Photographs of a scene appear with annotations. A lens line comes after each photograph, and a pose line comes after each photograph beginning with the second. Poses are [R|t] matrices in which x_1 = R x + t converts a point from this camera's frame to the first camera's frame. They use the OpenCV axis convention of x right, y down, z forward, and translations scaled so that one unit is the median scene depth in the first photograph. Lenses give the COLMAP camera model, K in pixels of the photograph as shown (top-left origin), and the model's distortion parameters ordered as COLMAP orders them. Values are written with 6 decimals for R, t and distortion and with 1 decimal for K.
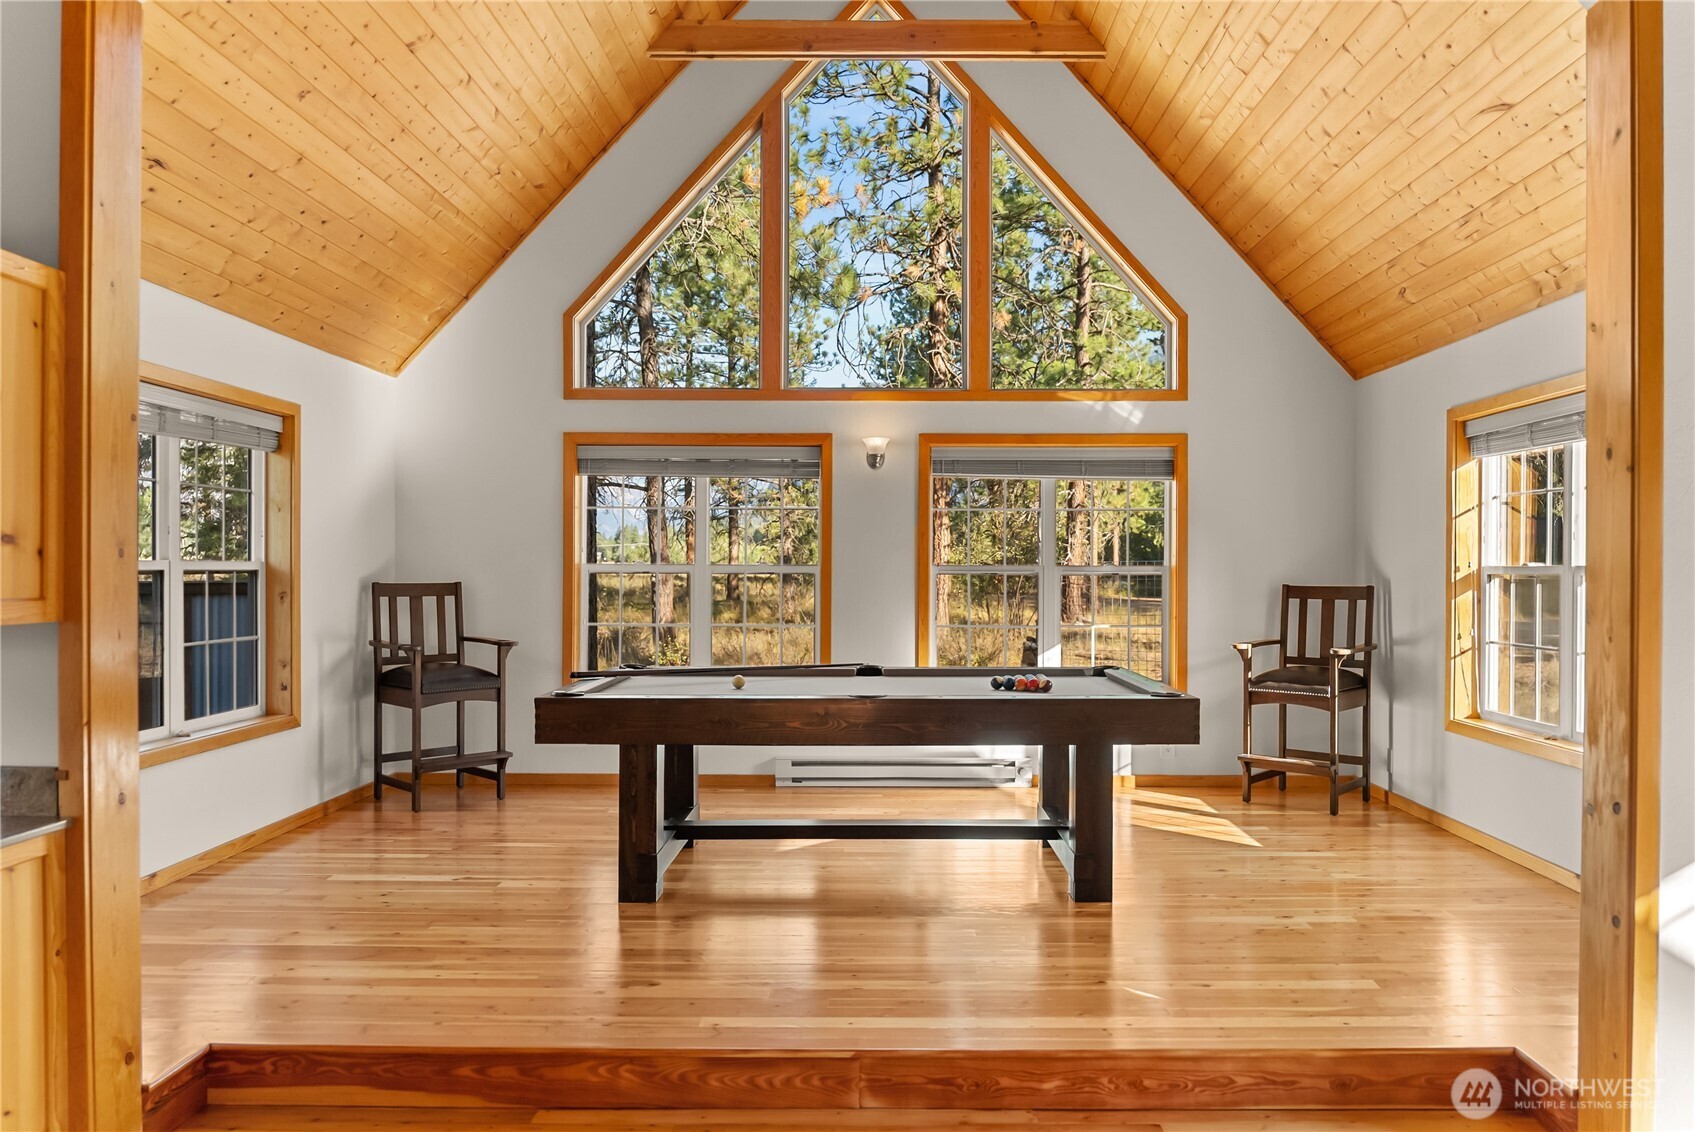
lens RADIAL K [[1175.1, 0, 878.7], [0, 1175.1, 570.0], [0, 0, 1]] dist [-0.010639, -0.004558]
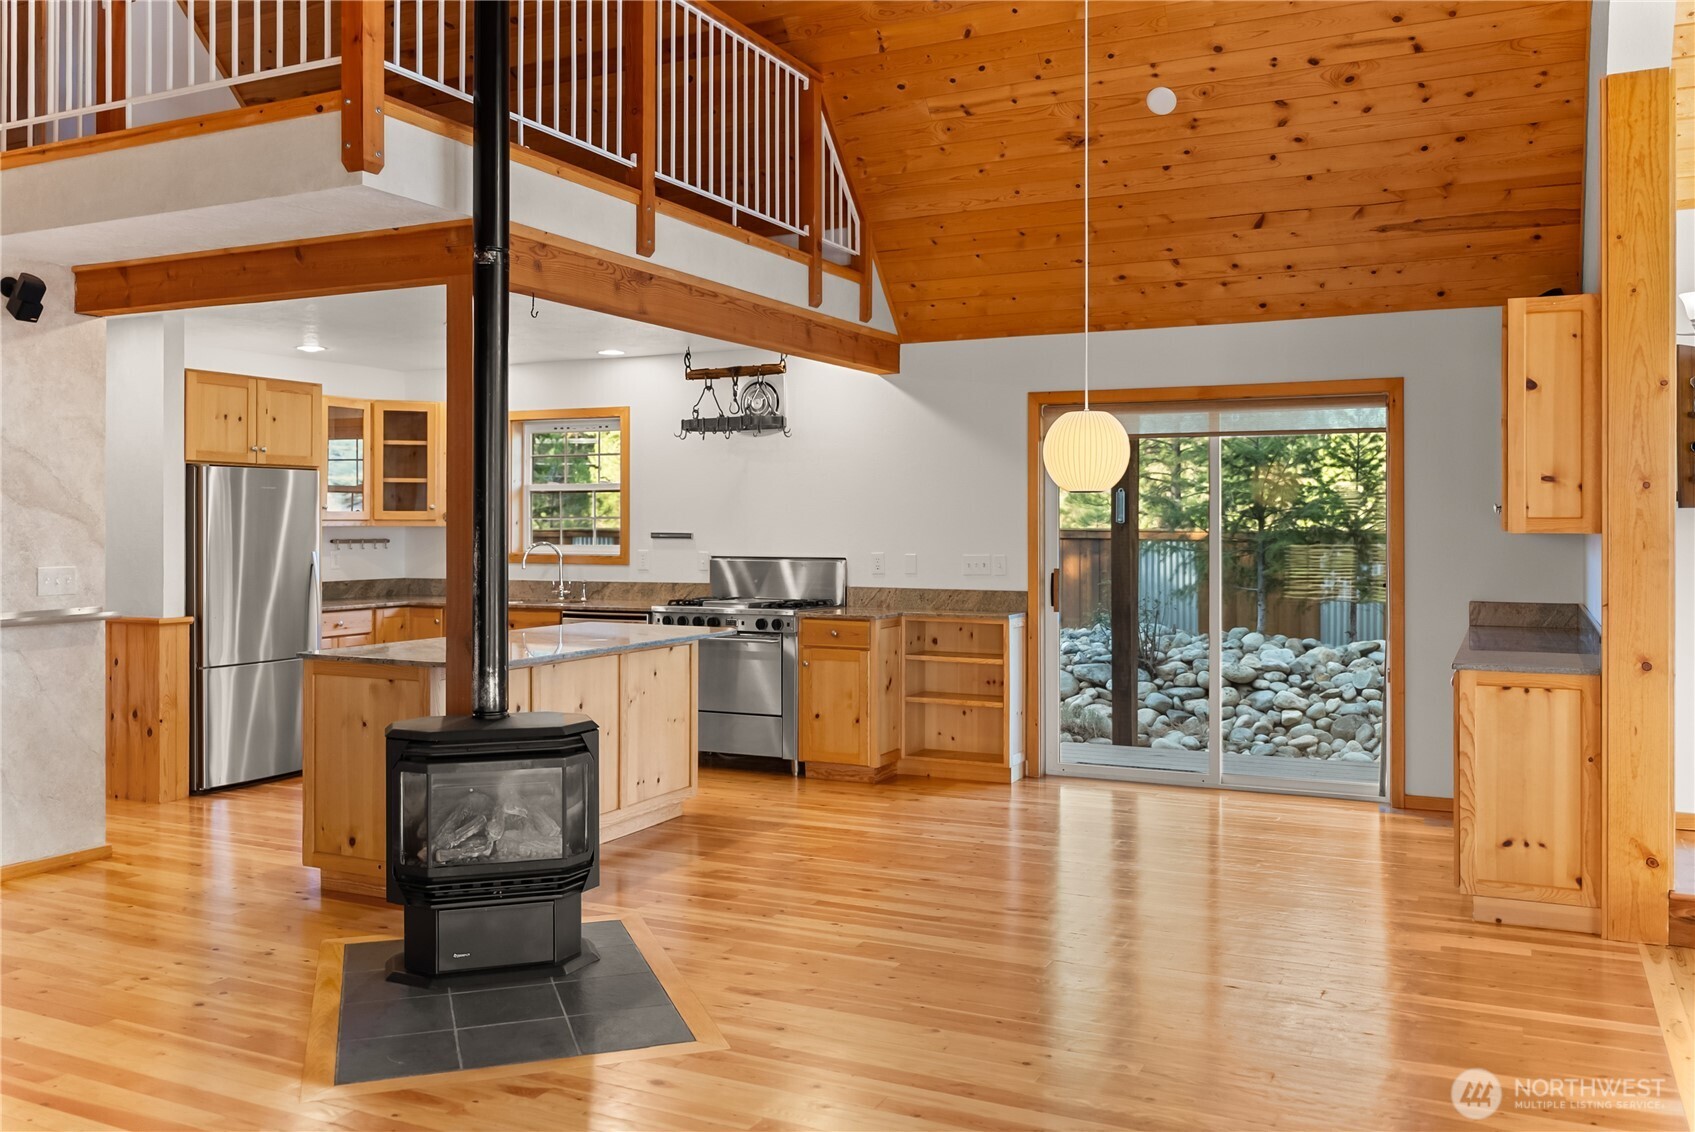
lens RADIAL K [[1379.5, 0, 849.3], [0, 1379.5, 518.1], [0, 0, 1]] dist [-0.012652, -0.004498]
pose [[-0.437781, -0.007536, -0.899050, 0.509610], [-0.003788, 0.999971, -0.006538, 0.016002], [0.899074, 0.000544, -0.437797, 0.371442]]
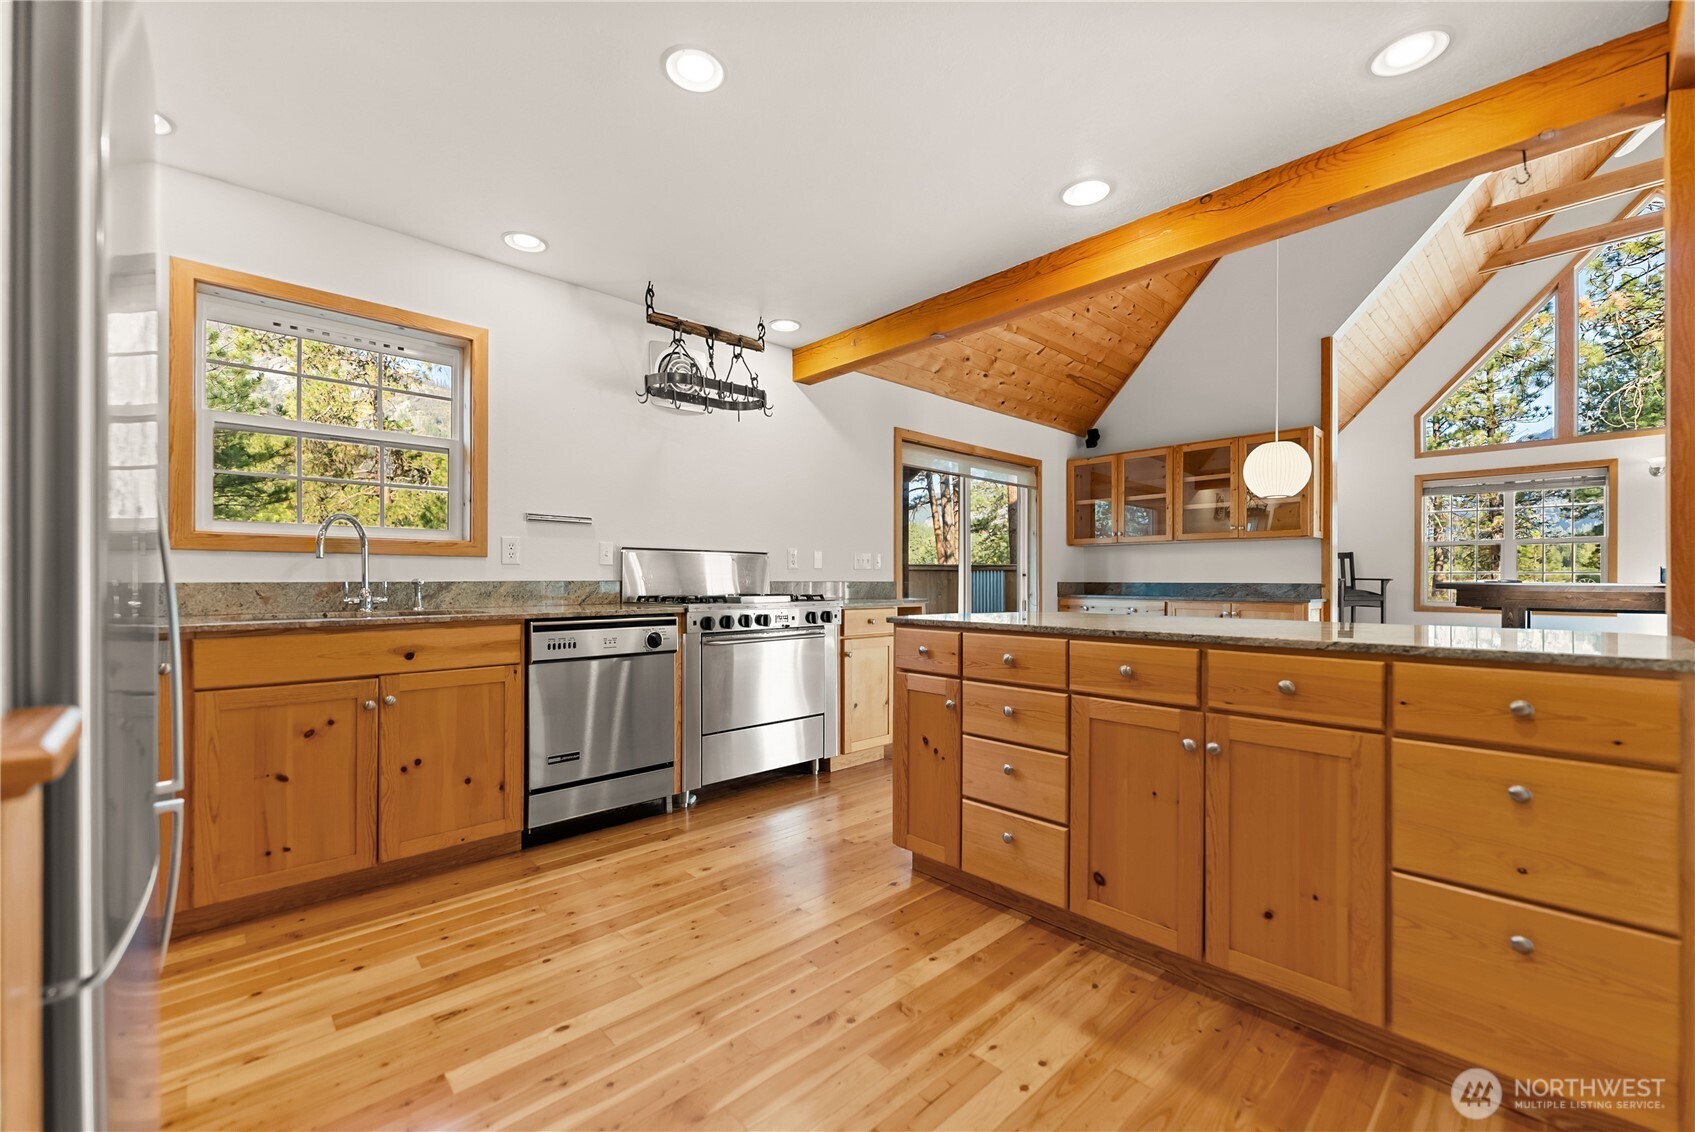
lens RADIAL K [[692.3, 0, 840.9], [0, 692.3, 579.7], [0, 0, 1]] dist [-0.001266, 0.000072]
pose [[0.685298, -0.001762, -0.728260, -0.088684], [-0.001414, 0.999992, -0.003750, 0.069629], [0.728261, 0.003599, 0.685290, -0.544812]]
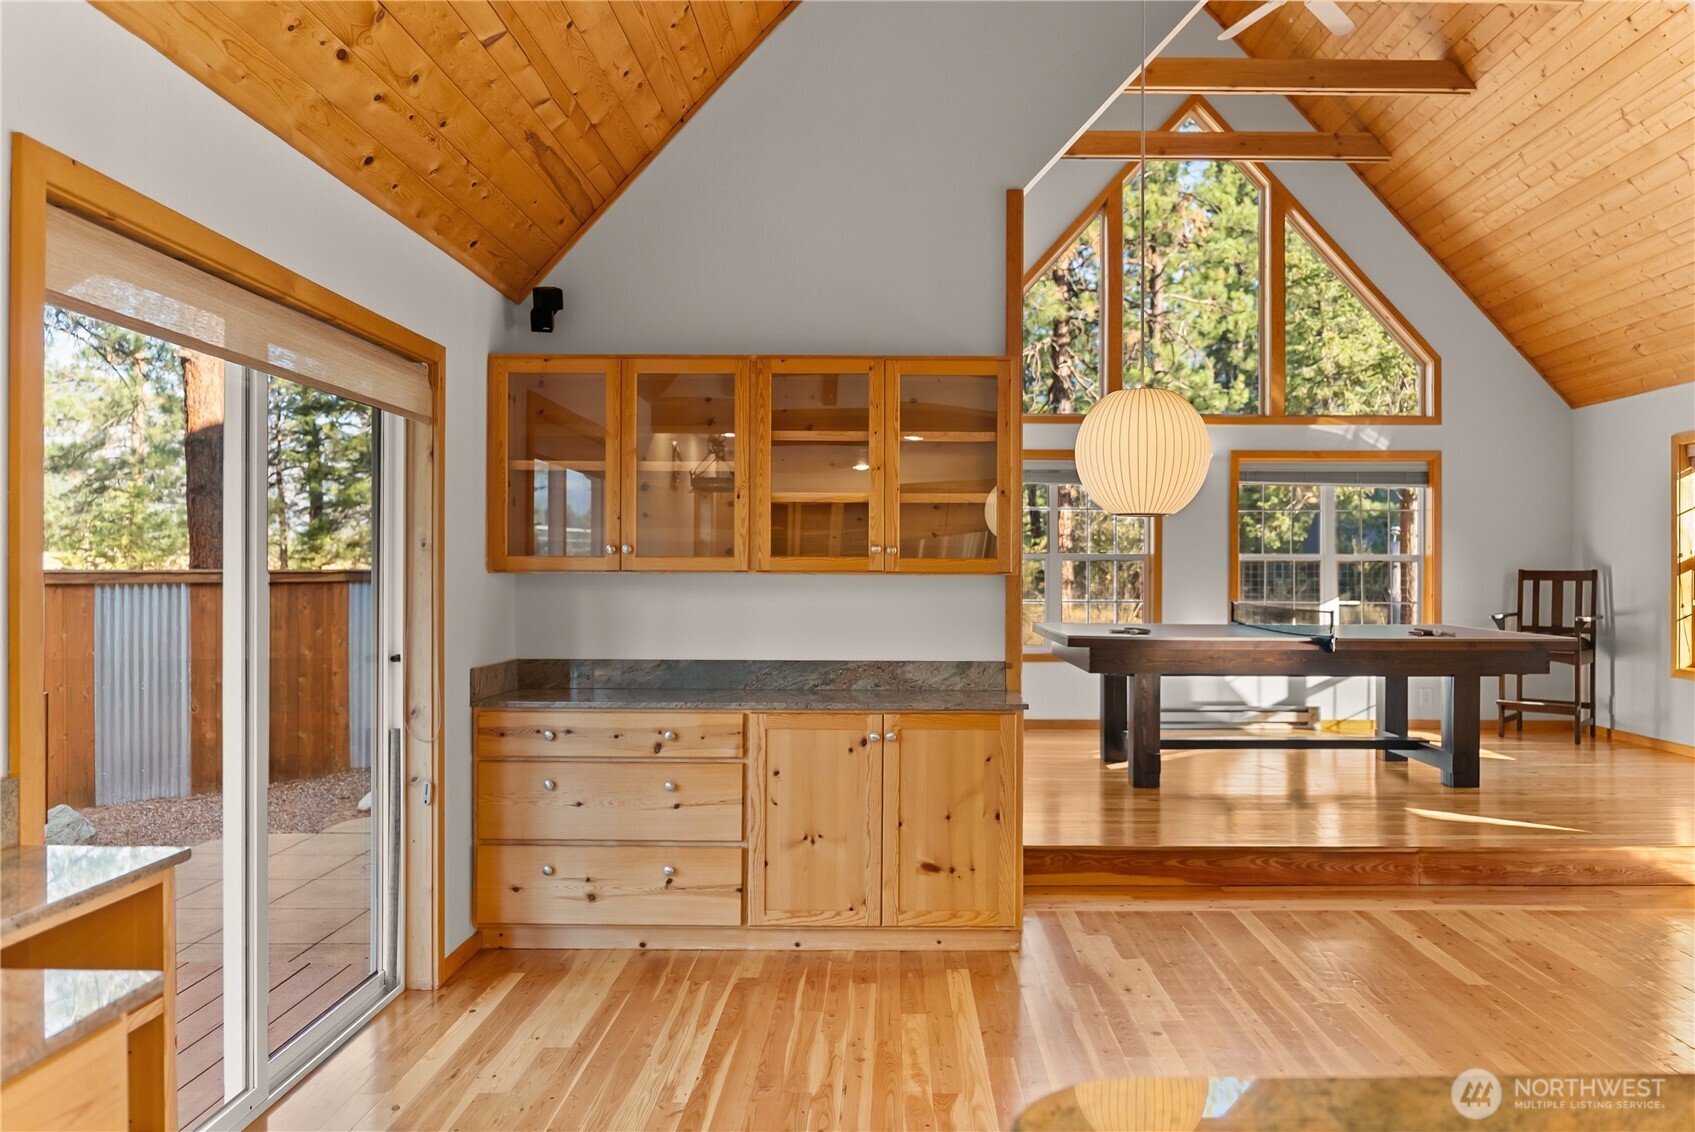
lens RADIAL K [[1186.4, 0, 892.2], [0, 1186.4, 561.6], [0, 0, 1]] dist [-0.013390, 0.000339]
pose [[0.999991, 0.000989, 0.004032, -0.362659], [-0.000953, 0.999961, -0.008791, 0.016645], [-0.004041, 0.008787, 0.999953, -0.298818]]
